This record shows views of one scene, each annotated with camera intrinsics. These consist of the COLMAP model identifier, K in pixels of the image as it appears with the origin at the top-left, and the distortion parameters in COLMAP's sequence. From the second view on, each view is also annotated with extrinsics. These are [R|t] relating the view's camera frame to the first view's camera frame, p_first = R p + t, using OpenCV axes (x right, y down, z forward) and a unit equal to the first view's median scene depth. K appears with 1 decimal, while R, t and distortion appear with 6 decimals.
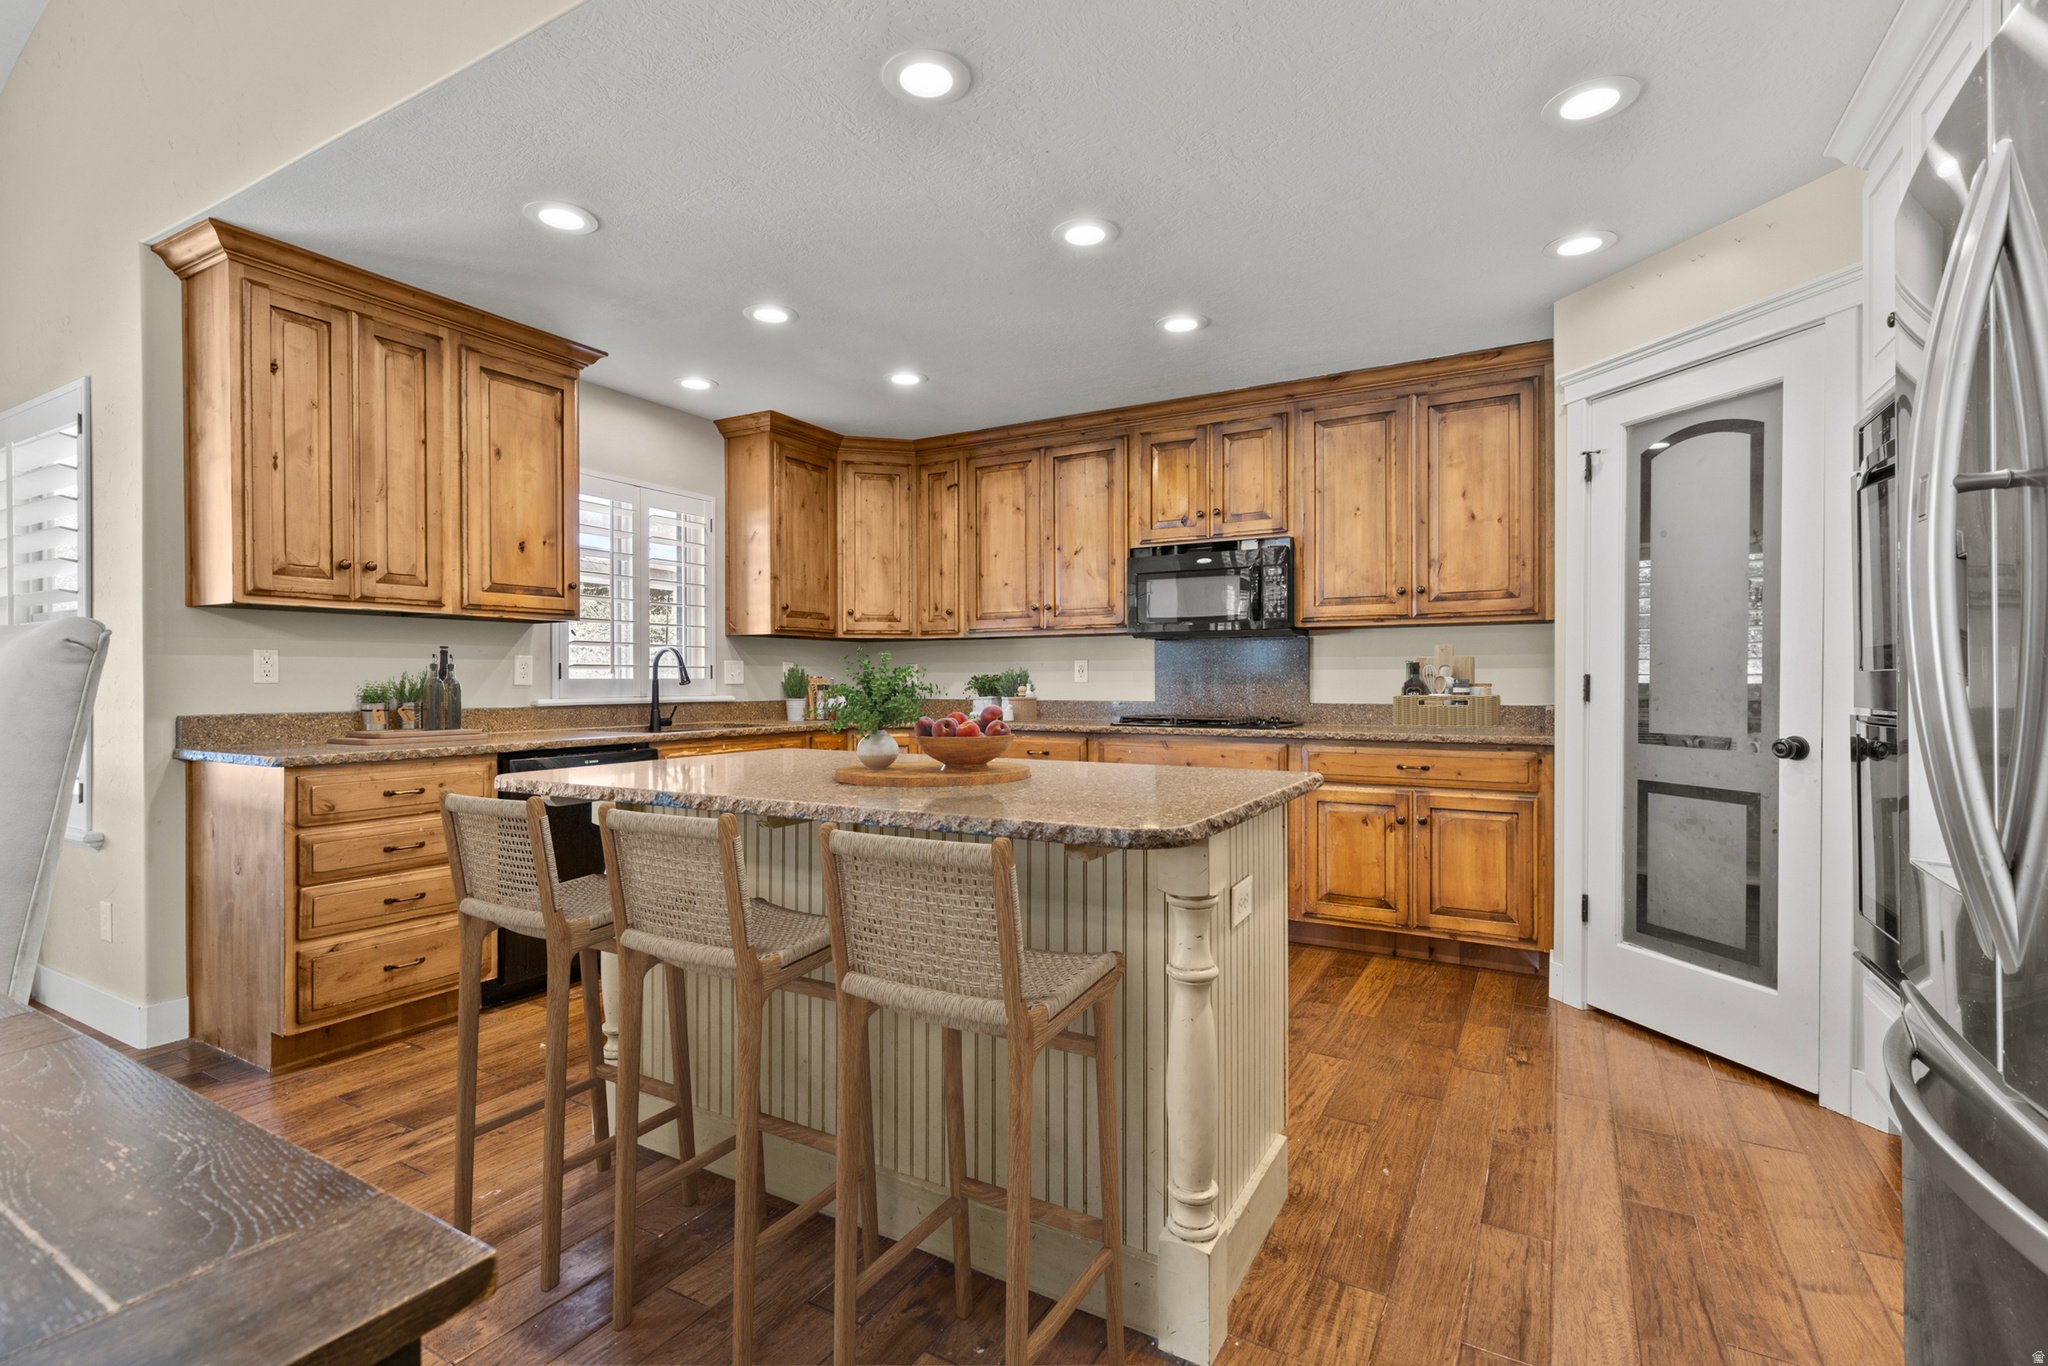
lens RADIAL K [[941.3, 0, 1006.7], [0, 941.3, 683.4], [0, 0, 1]] dist [0.014072, -0.000017]
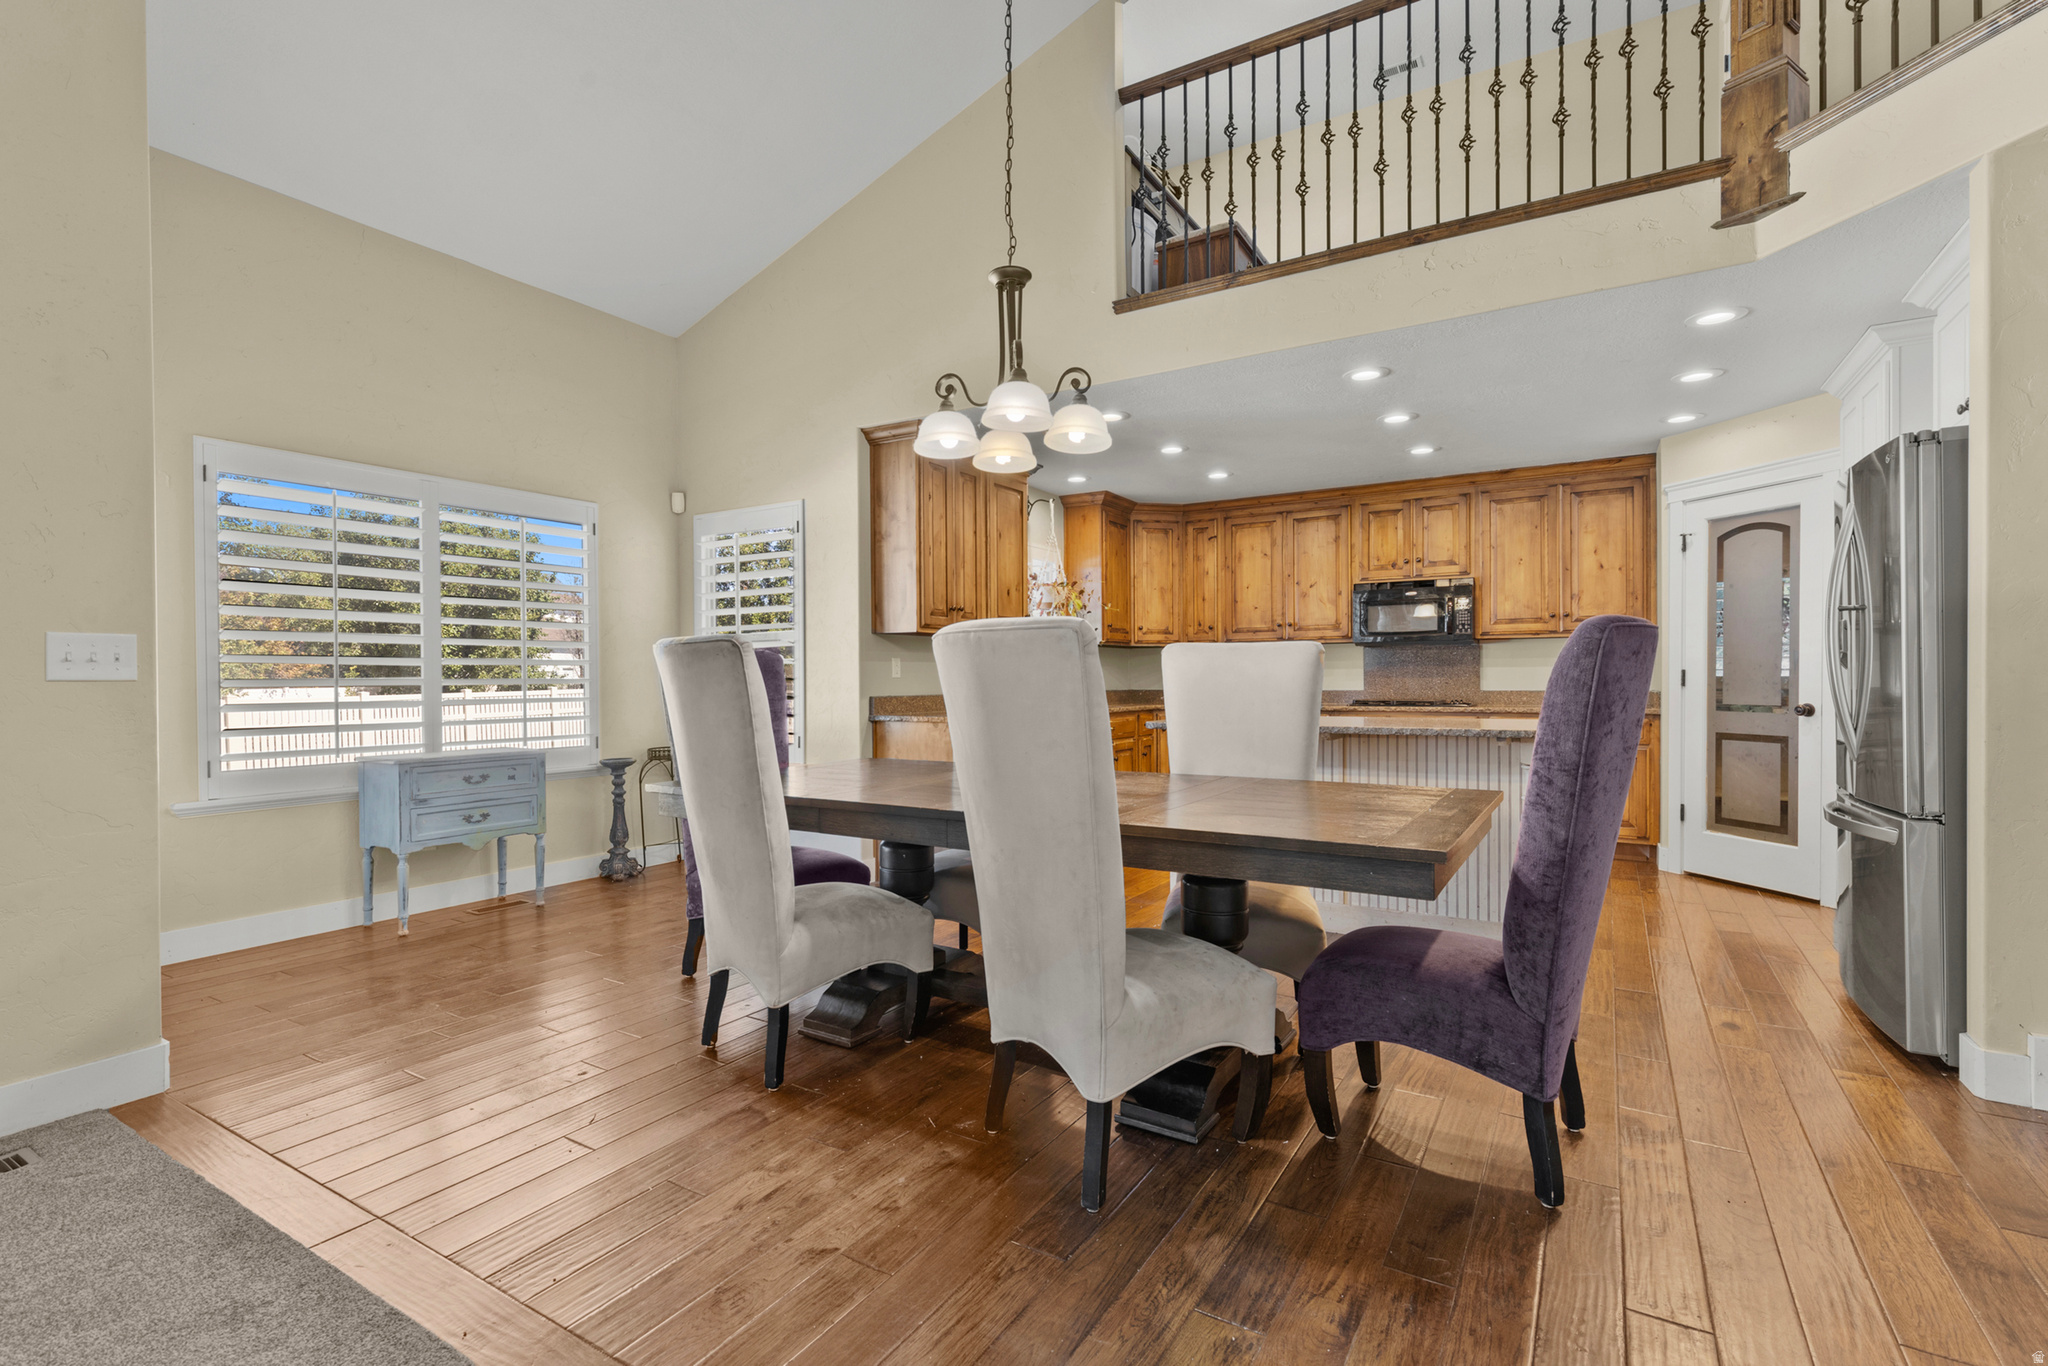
lens RADIAL K [[941.3, 0, 1042.7], [0, 941.3, 687.0], [0, 0, 1]] dist [0.014072, -0.000017]
pose [[0.999978, -0.003931, -0.005323, -0.370481], [0.003958, 0.999979, 0.005106, 0.005804], [0.005303, -0.005127, 0.999973, -0.490781]]
